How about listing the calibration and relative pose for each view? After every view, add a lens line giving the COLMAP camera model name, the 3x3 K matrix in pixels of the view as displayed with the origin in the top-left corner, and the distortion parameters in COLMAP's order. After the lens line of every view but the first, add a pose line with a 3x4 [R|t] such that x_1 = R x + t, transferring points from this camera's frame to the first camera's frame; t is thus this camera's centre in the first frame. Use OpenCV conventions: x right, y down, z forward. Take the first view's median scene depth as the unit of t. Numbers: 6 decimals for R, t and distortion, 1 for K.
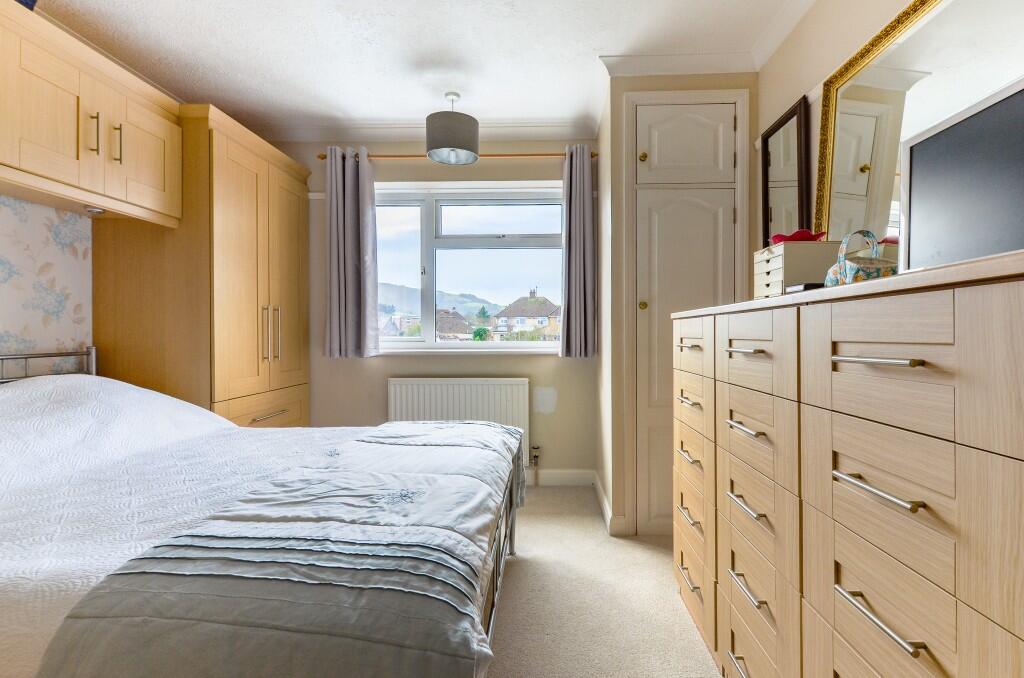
lens RADIAL K [[437.5, 0, 525.5], [0, 437.5, 340.8], [0, 0, 1]] dist [0.009566, -0.004161]
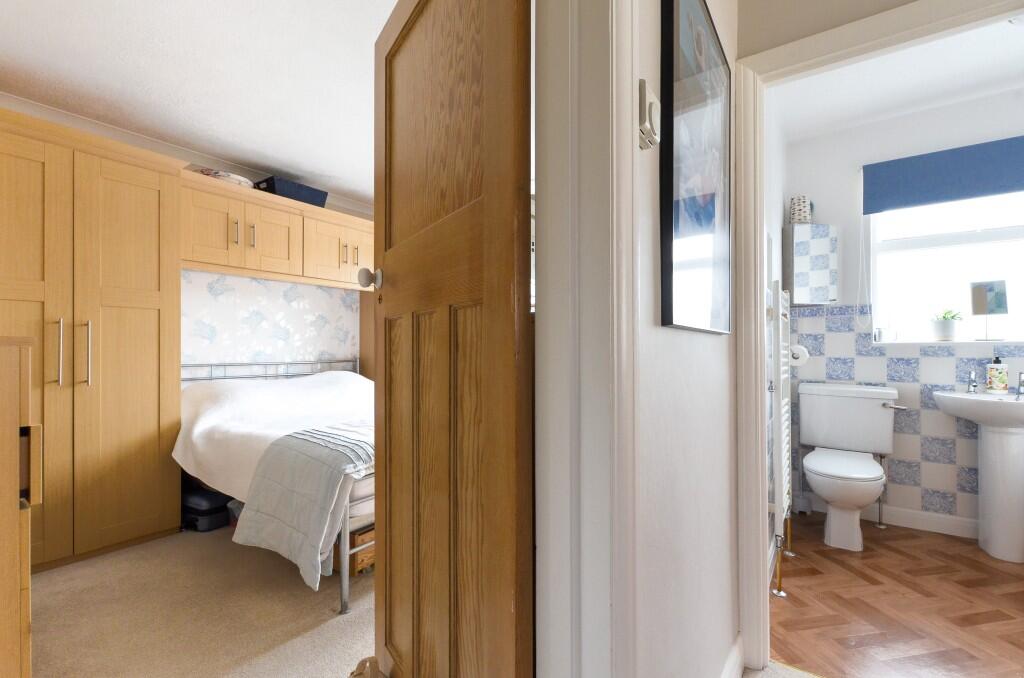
lens RADIAL K [[430.6, 0, 536.9], [0, 430.6, 351.1], [0, 0, 1]] dist [0.002868, -0.004188]
pose [[0.843765, -0.001649, -0.536711, 0.733875], [-0.005686, 0.999912, -0.012010, 0.002831], [0.536683, 0.013185, 0.843681, -0.186170]]
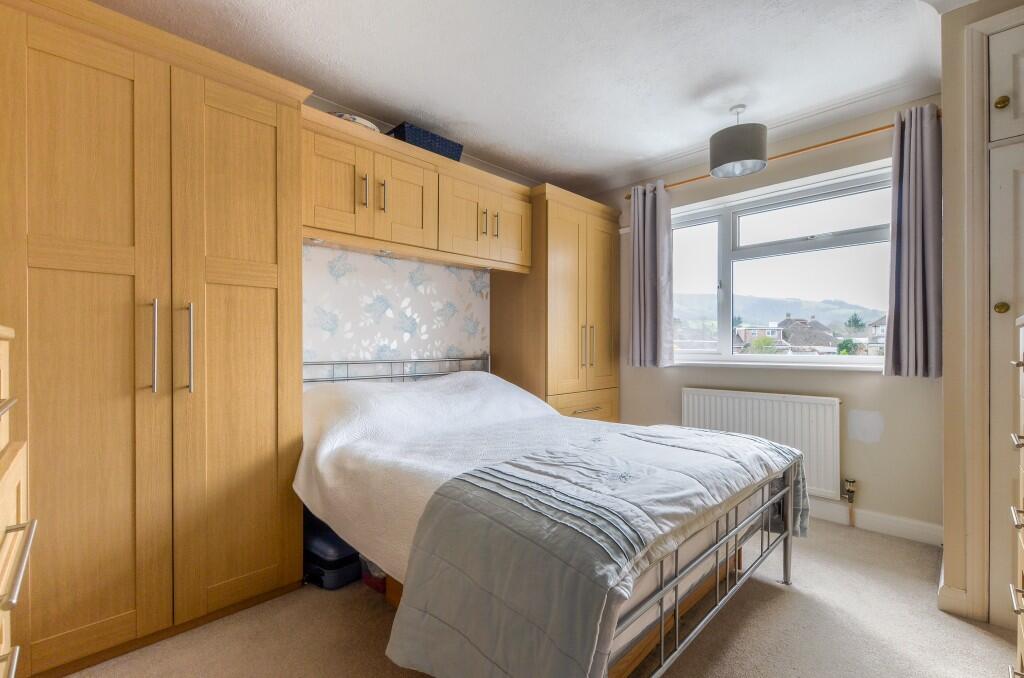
lens RADIAL K [[430.6, 0, 536.9], [0, 430.6, 351.1], [0, 0, 1]] dist [0.002868, -0.004188]
pose [[0.742220, 0.008144, -0.670107, 0.194004], [-0.011397, 0.999935, -0.000470, 0.000501], [0.670059, 0.007986, 0.742265, -0.038865]]
